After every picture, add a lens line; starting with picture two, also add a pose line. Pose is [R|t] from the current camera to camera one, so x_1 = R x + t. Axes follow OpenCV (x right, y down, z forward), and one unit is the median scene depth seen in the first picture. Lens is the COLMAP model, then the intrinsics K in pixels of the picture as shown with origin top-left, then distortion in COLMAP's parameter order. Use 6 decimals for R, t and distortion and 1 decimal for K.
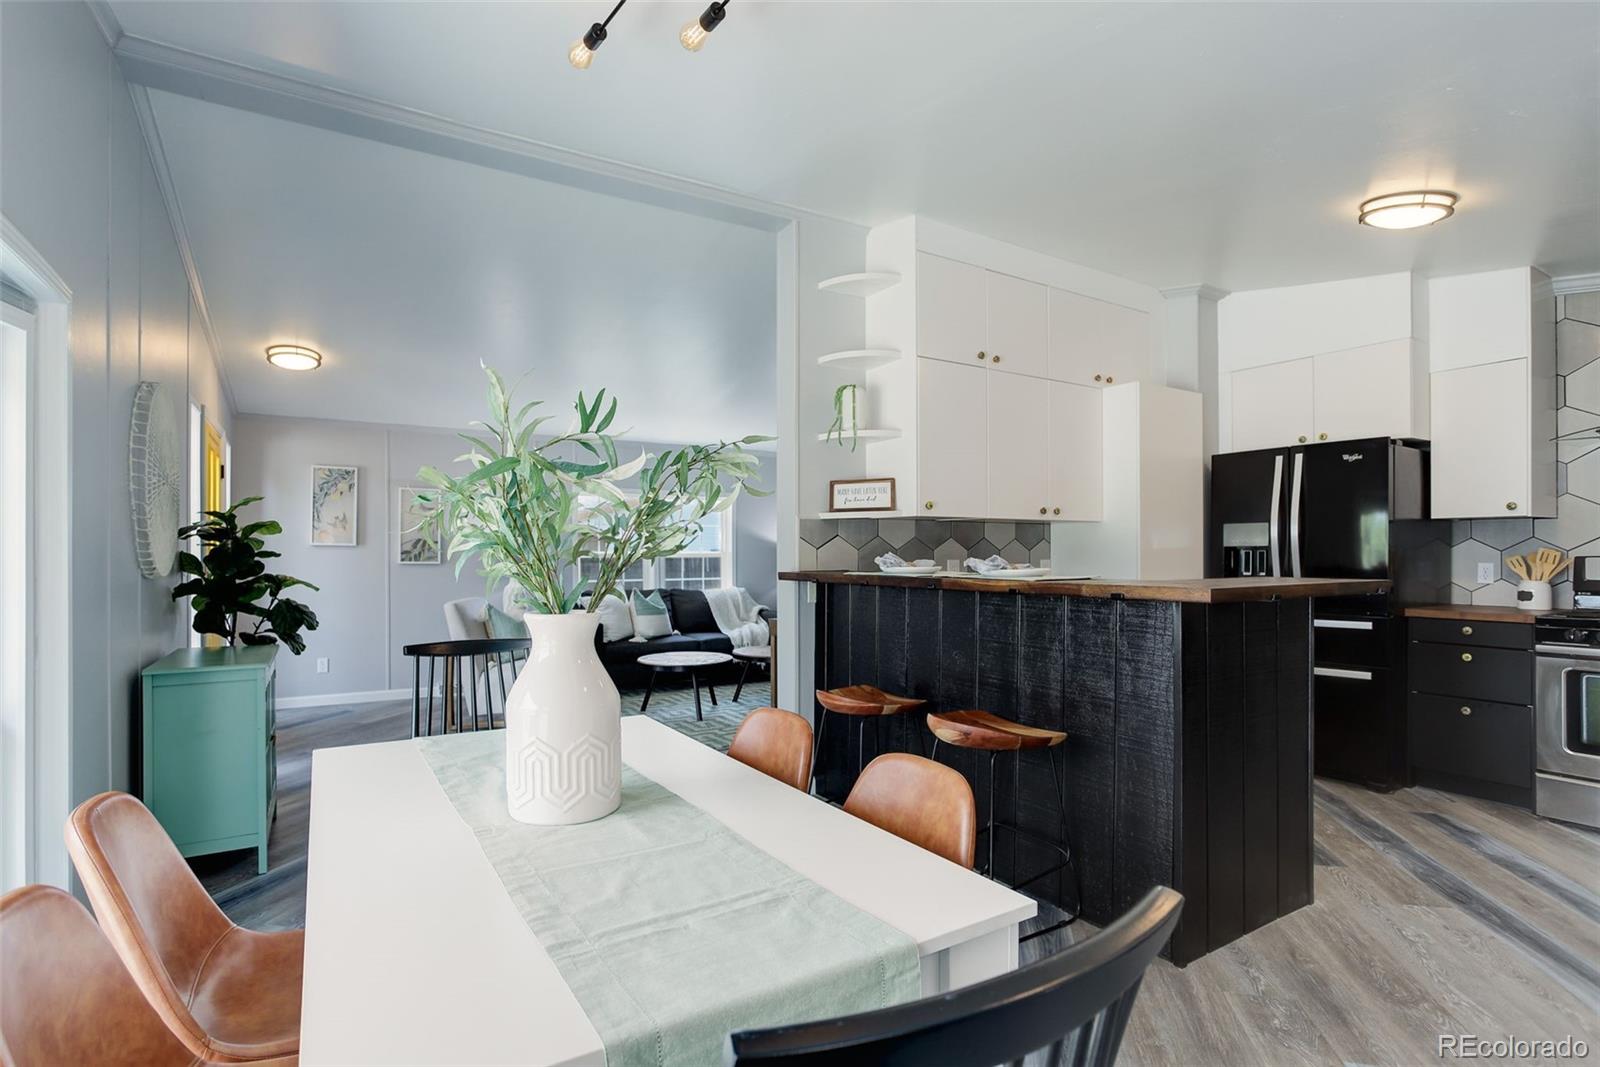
lens RADIAL K [[806.2, 0, 786.8], [0, 806.2, 549.6], [0, 0, 1]] dist [-0.005464, 0.015575]
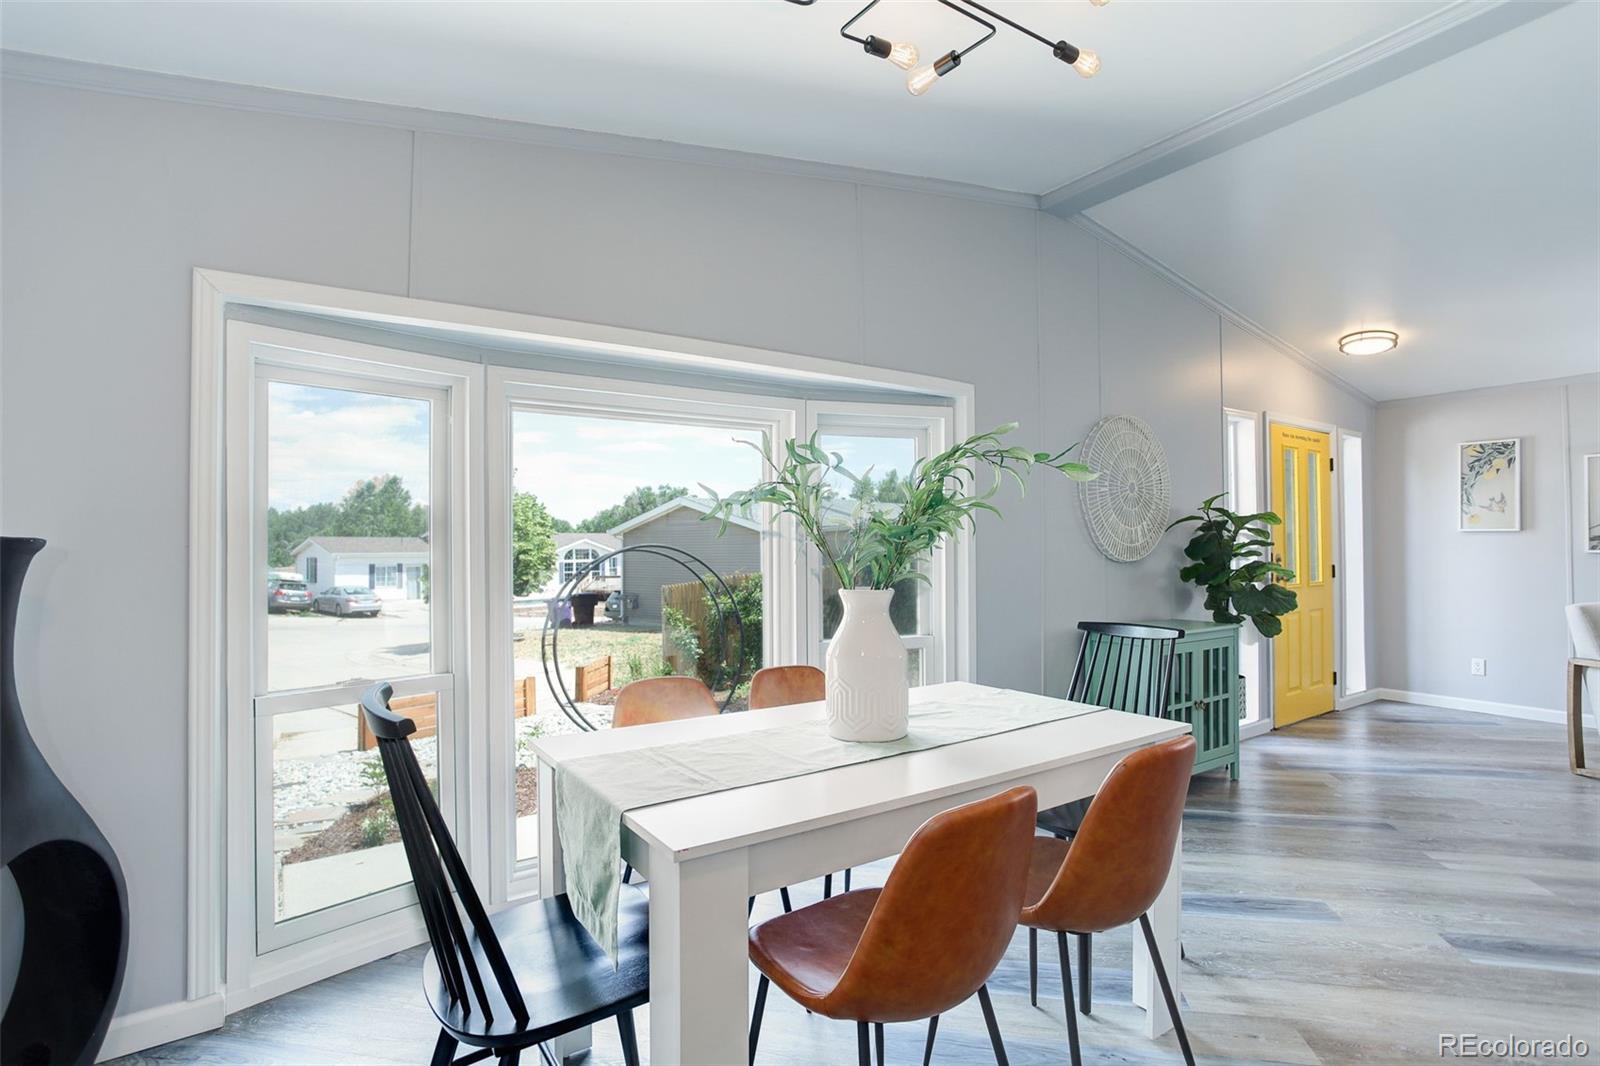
lens RADIAL K [[806.2, 0, 799.1], [0, 806.2, 535.6], [0, 0, 1]] dist [-0.005464, 0.015575]
pose [[0.042174, -0.007032, -0.999086, 1.015302], [0.009298, 0.999935, -0.006645, -0.004470], [0.999067, -0.009010, 0.042237, 0.774729]]
